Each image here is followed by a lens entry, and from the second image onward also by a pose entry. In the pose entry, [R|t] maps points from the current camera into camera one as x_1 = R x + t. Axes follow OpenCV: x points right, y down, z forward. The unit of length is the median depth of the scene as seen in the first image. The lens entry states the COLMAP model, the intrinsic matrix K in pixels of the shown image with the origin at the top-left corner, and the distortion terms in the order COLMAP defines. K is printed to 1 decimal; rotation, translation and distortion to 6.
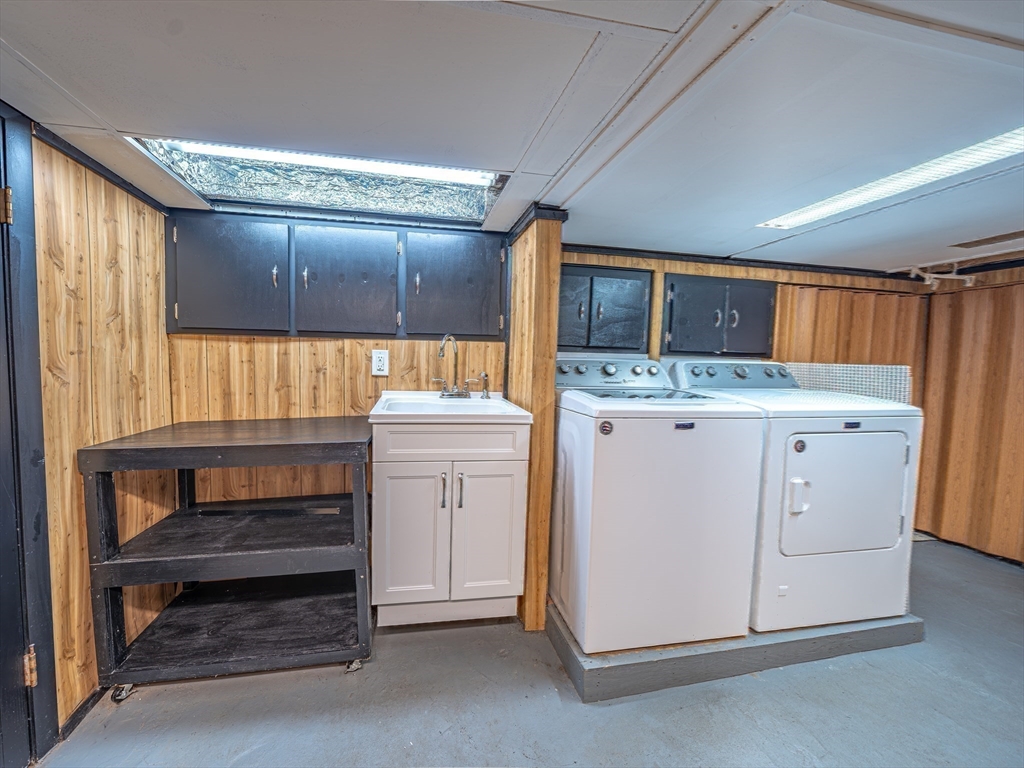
lens RADIAL K [[399.9, 0, 463.4], [0, 399.9, 385.2], [0, 0, 1]] dist [0.000344, -0.000082]
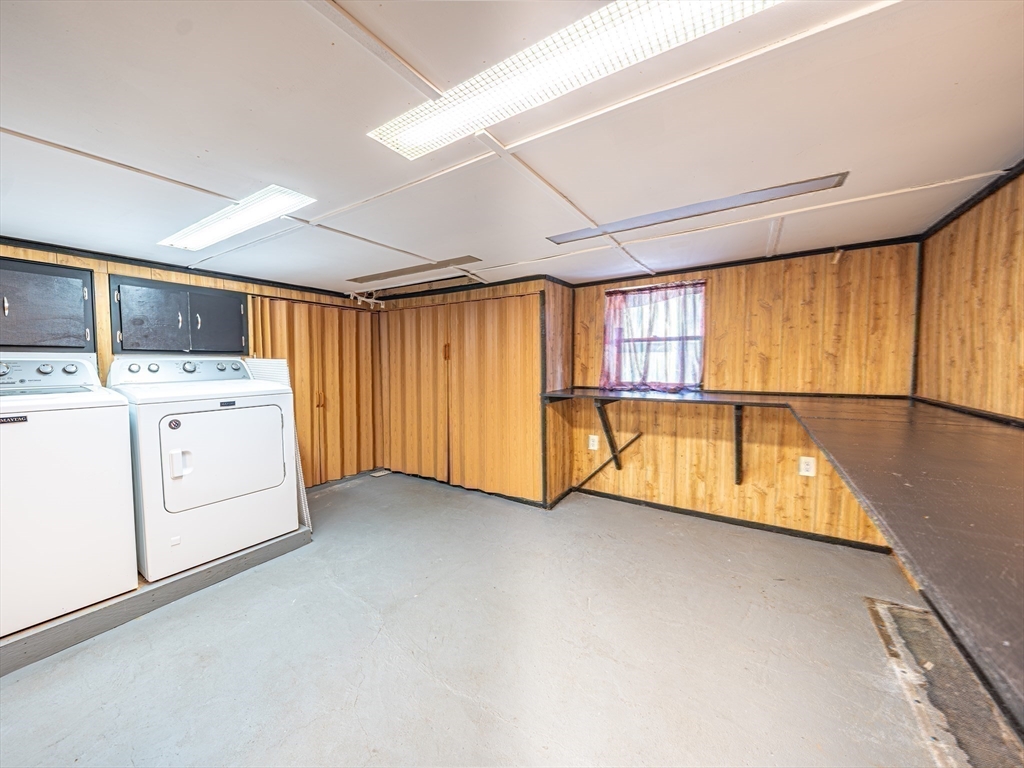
lens RADIAL K [[399.9, 0, 463.4], [0, 399.9, 385.2], [0, 0, 1]] dist [0.000344, -0.000082]
pose [[0.713229, -0.064199, 0.697985, 0.401204], [0.060531, 0.997718, 0.029915, 0.029744], [-0.698313, 0.020914, 0.715487, -0.360502]]
